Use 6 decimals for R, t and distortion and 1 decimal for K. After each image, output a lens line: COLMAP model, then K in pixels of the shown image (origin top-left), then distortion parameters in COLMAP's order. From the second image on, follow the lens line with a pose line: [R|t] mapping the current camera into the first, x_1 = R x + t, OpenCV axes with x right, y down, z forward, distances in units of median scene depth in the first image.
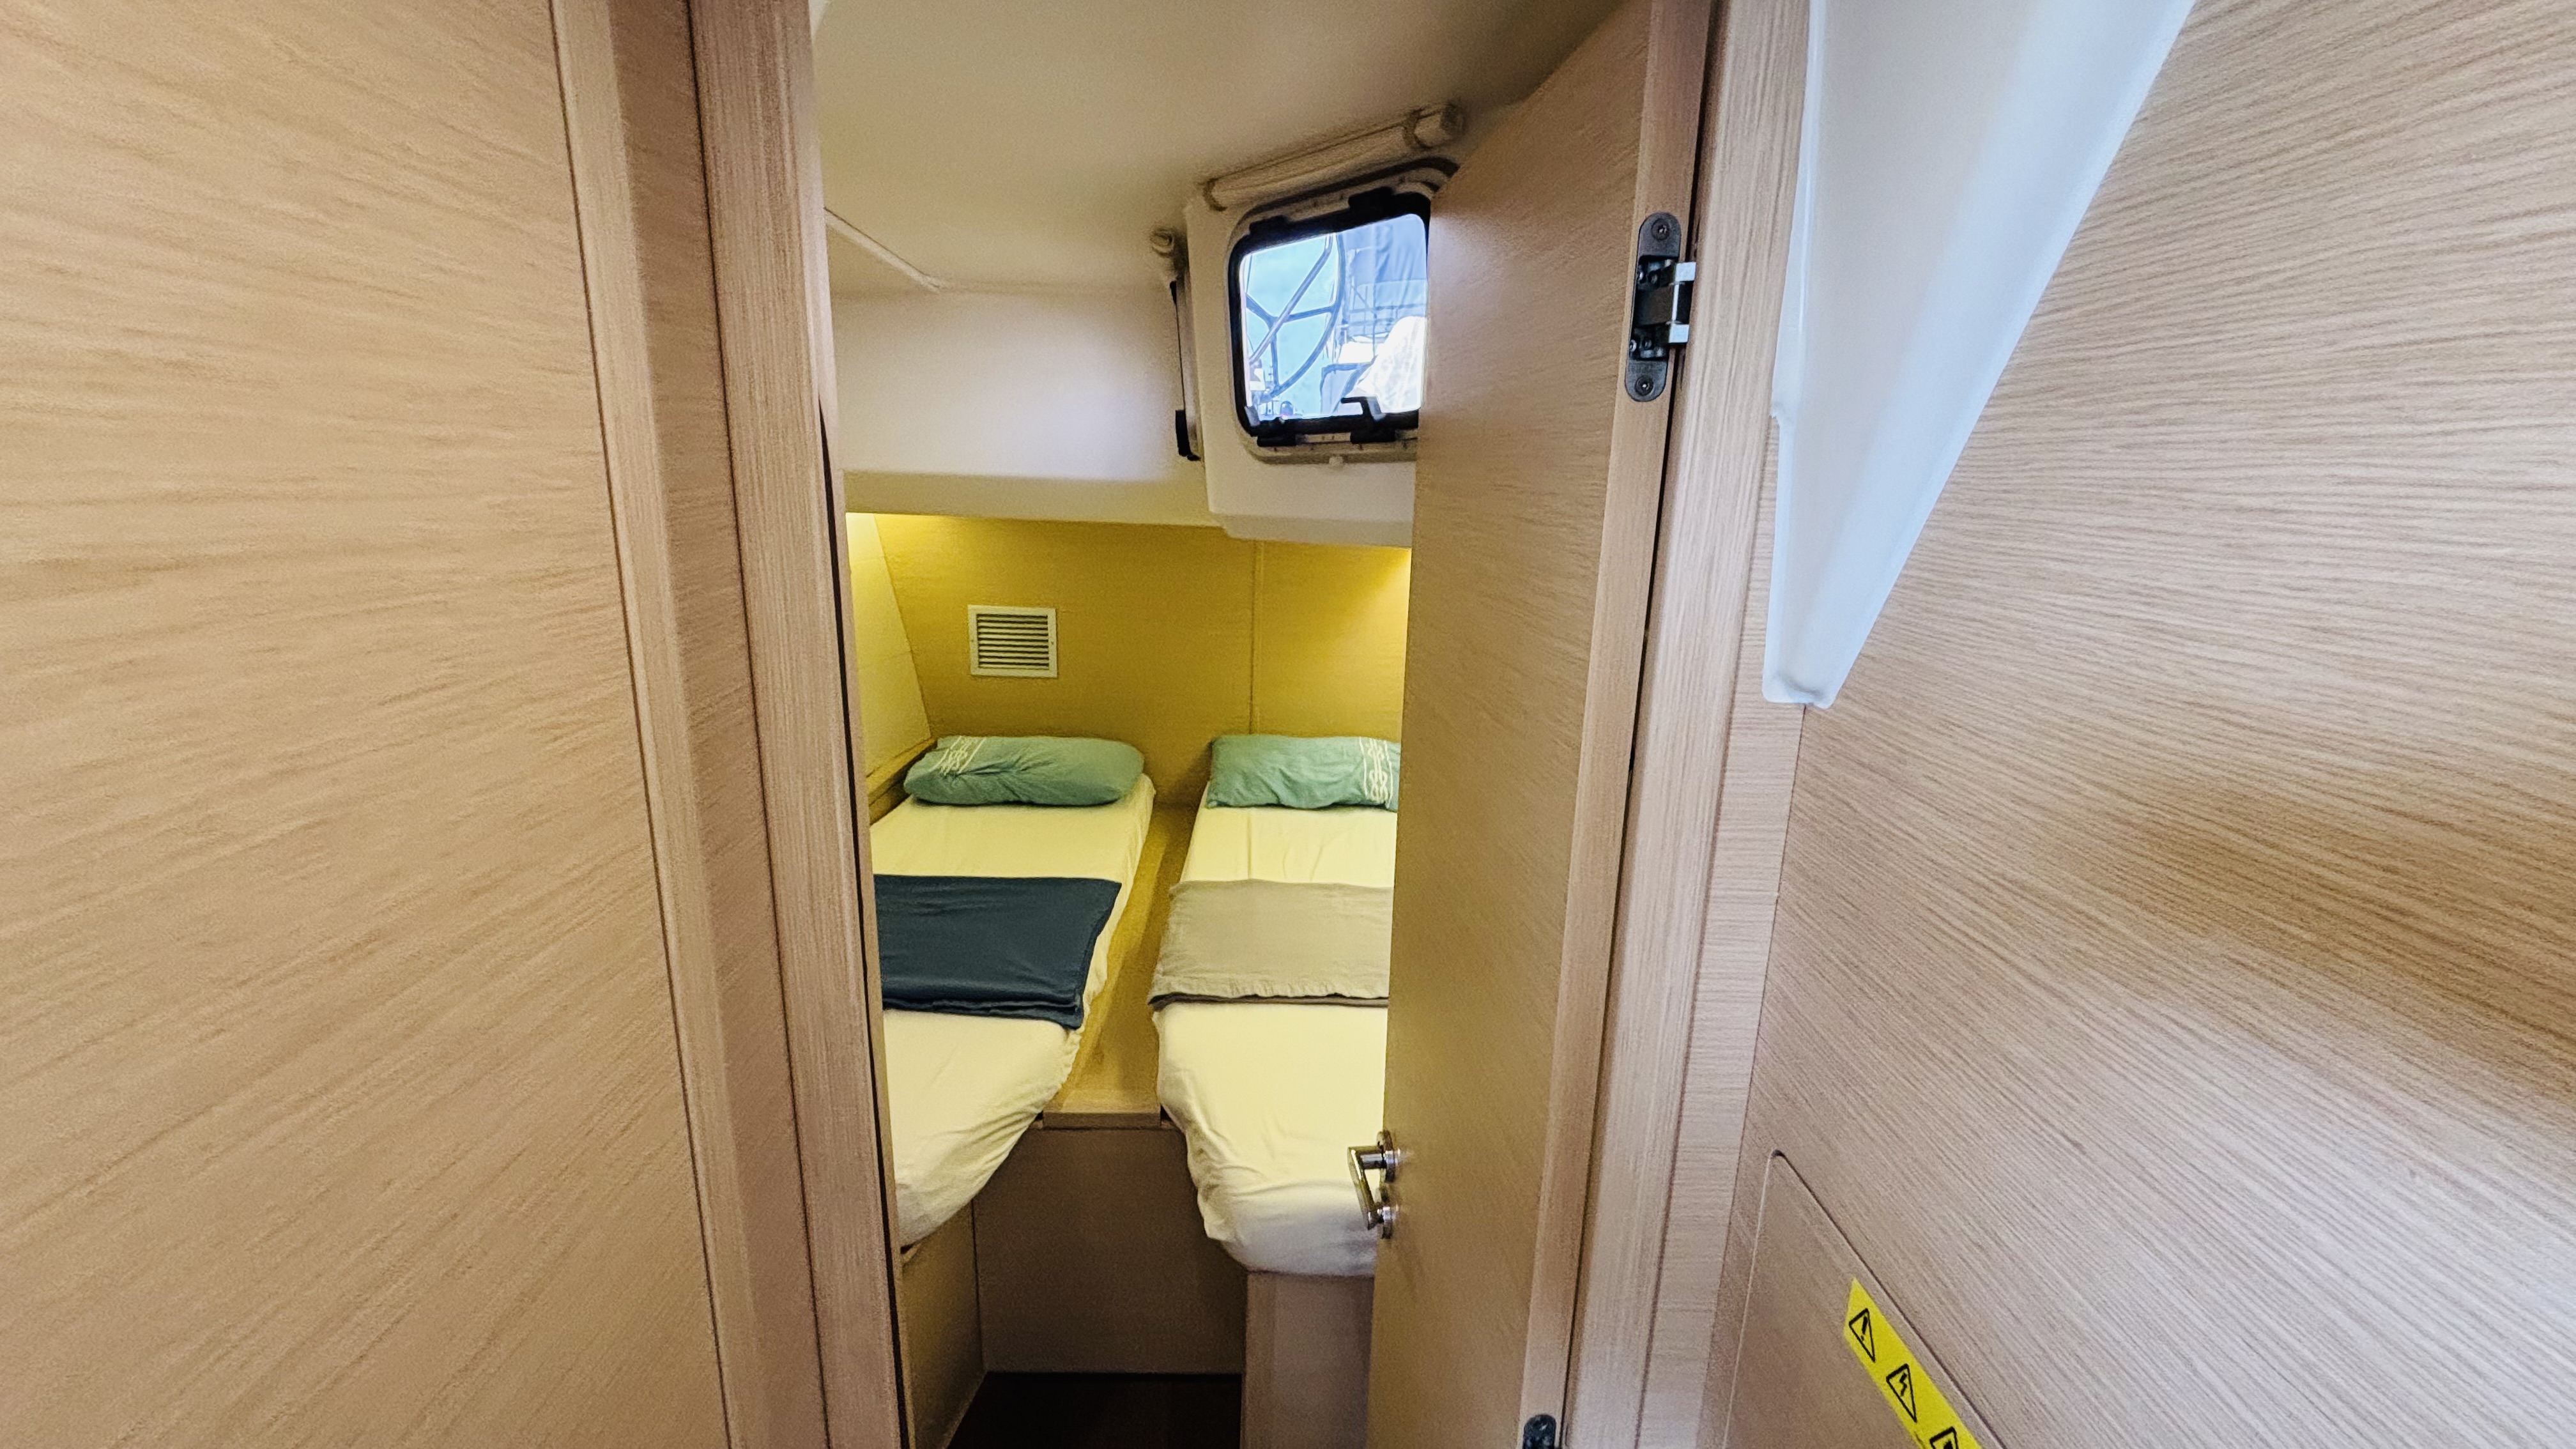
lens RADIAL K [[1014.7, 0, 1294.9], [0, 1014.7, 717.9], [0, 0, 1]] dist [-0.020507, 0.000017]
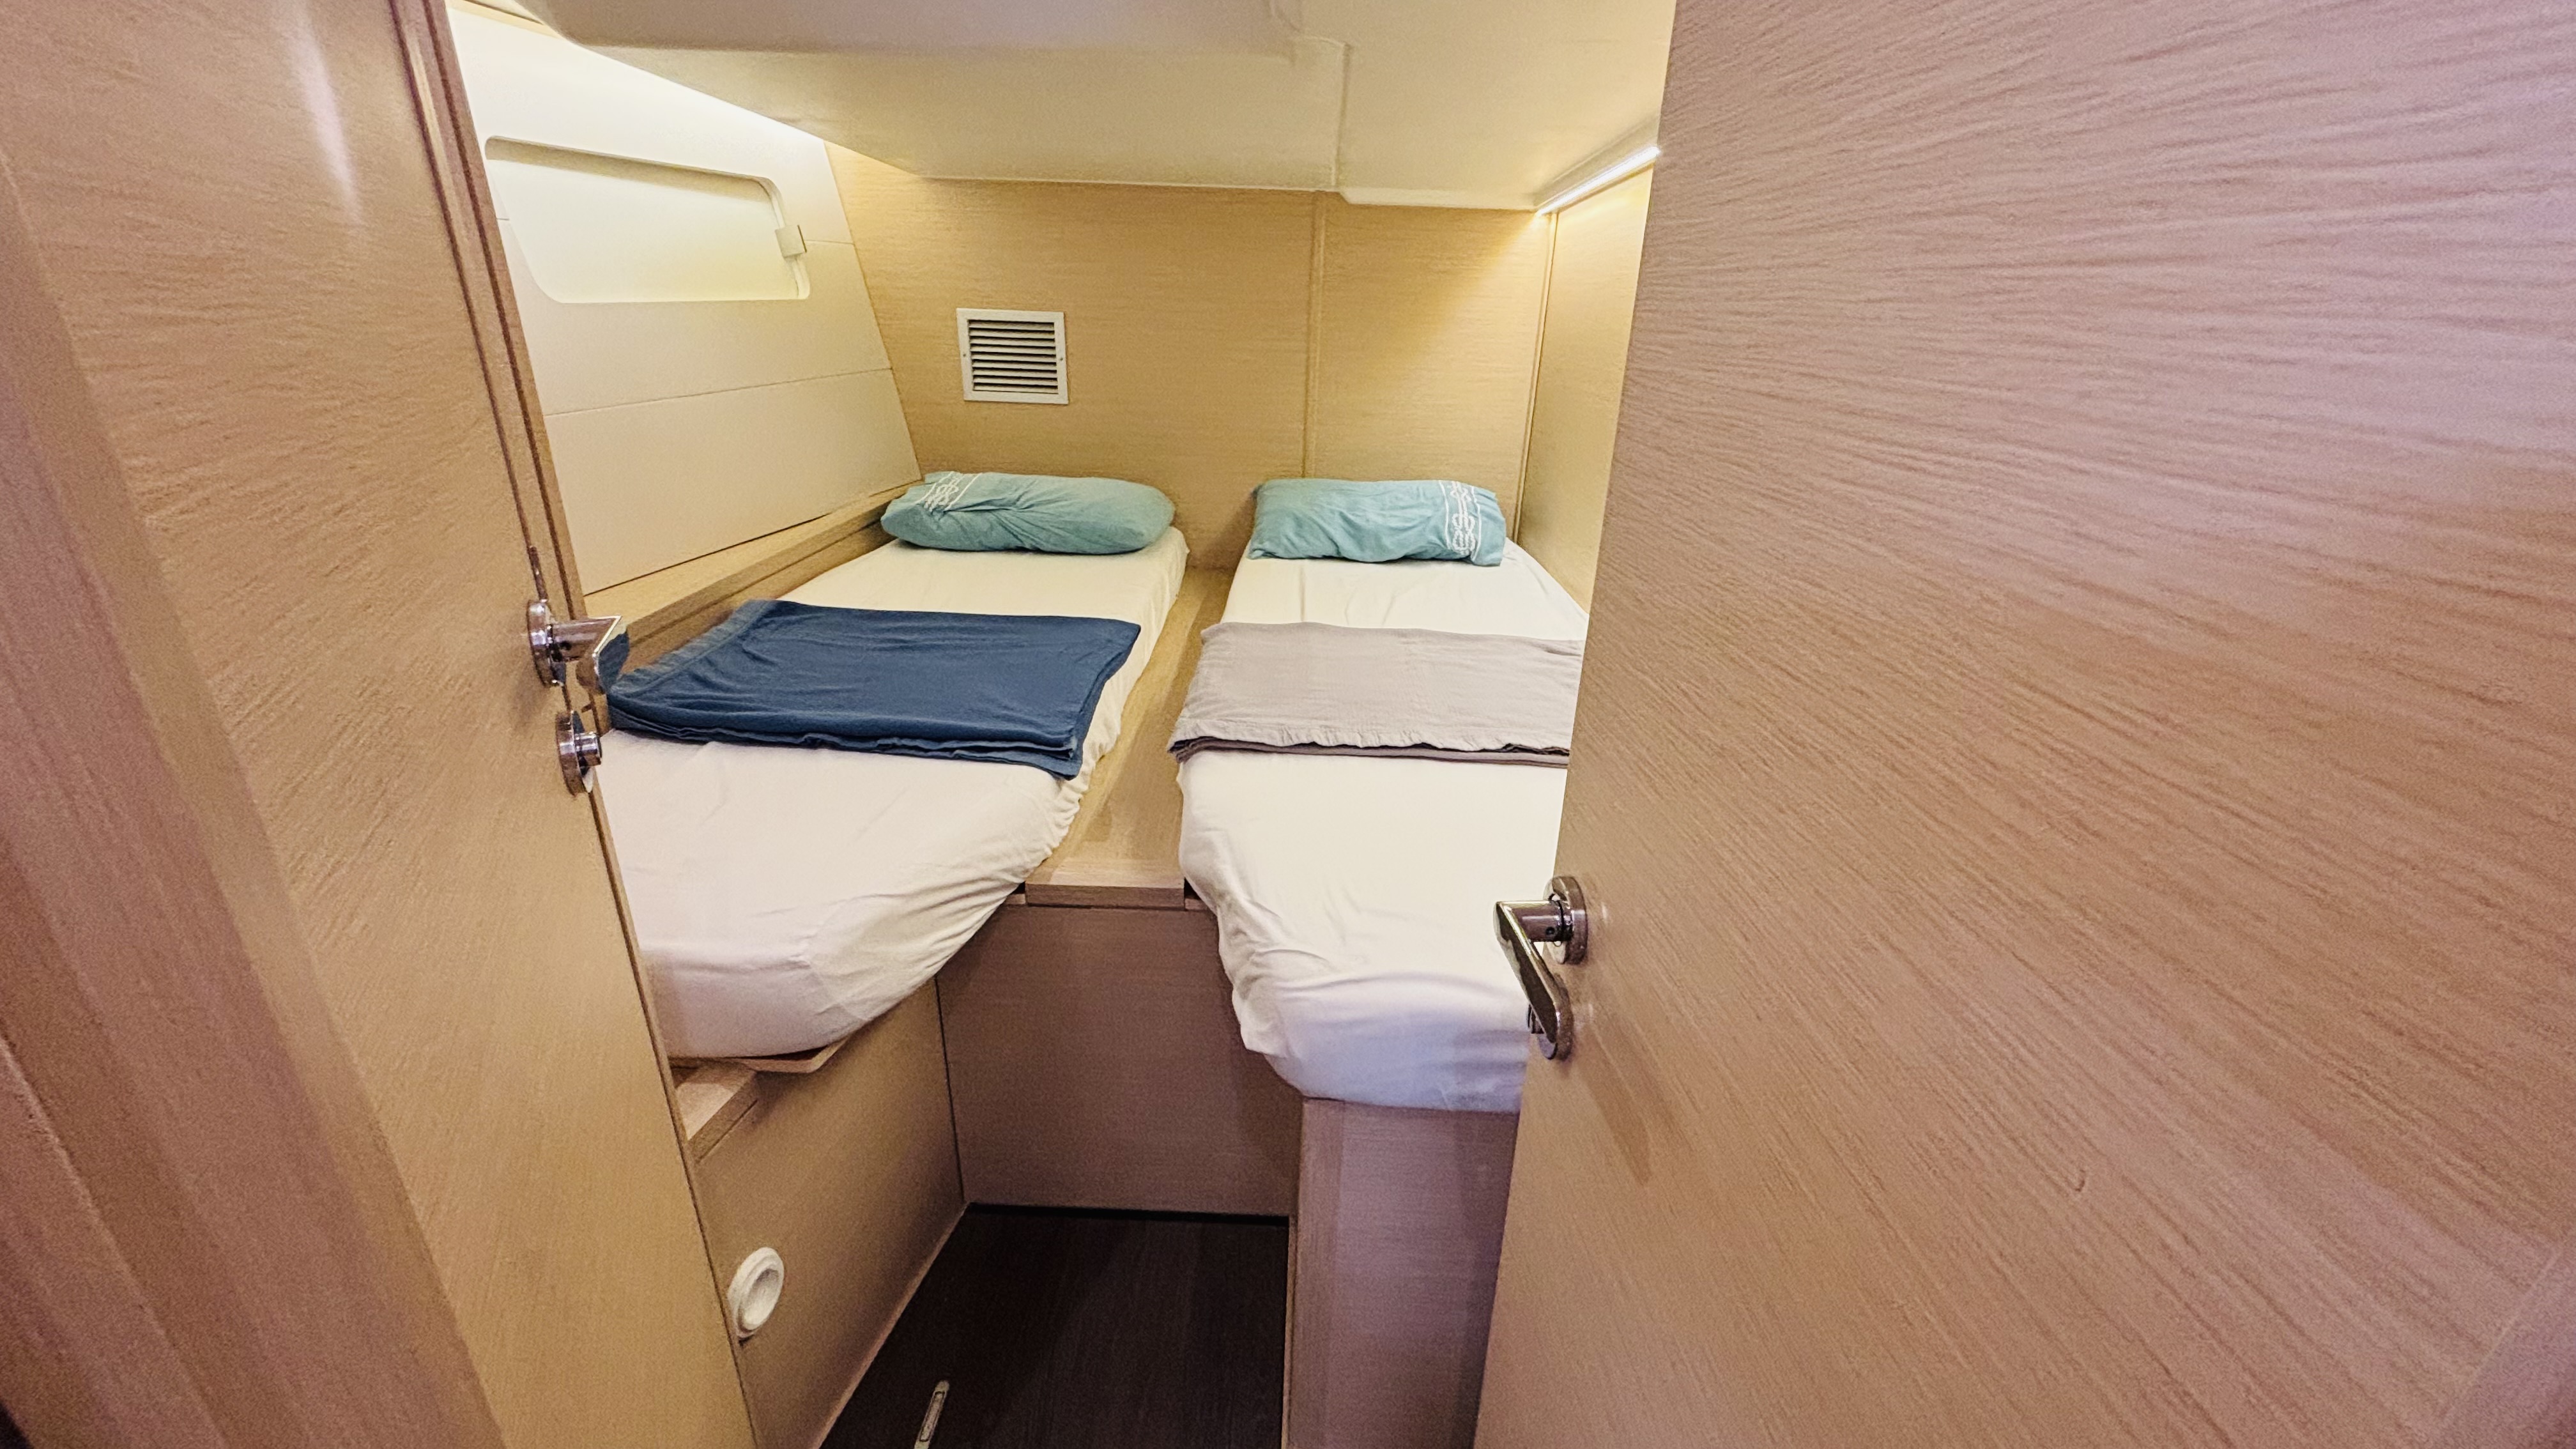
lens RADIAL K [[1032.1, 0, 1280.2], [0, 1032.1, 729.8], [0, 0, 1]] dist [-0.000544, 0.000497]
pose [[0.998170, 0.017846, -0.057773, -0.020178], [-0.007825, 0.985543, 0.169247, 0.136427], [0.059958, -0.168486, 0.983879, 0.261213]]
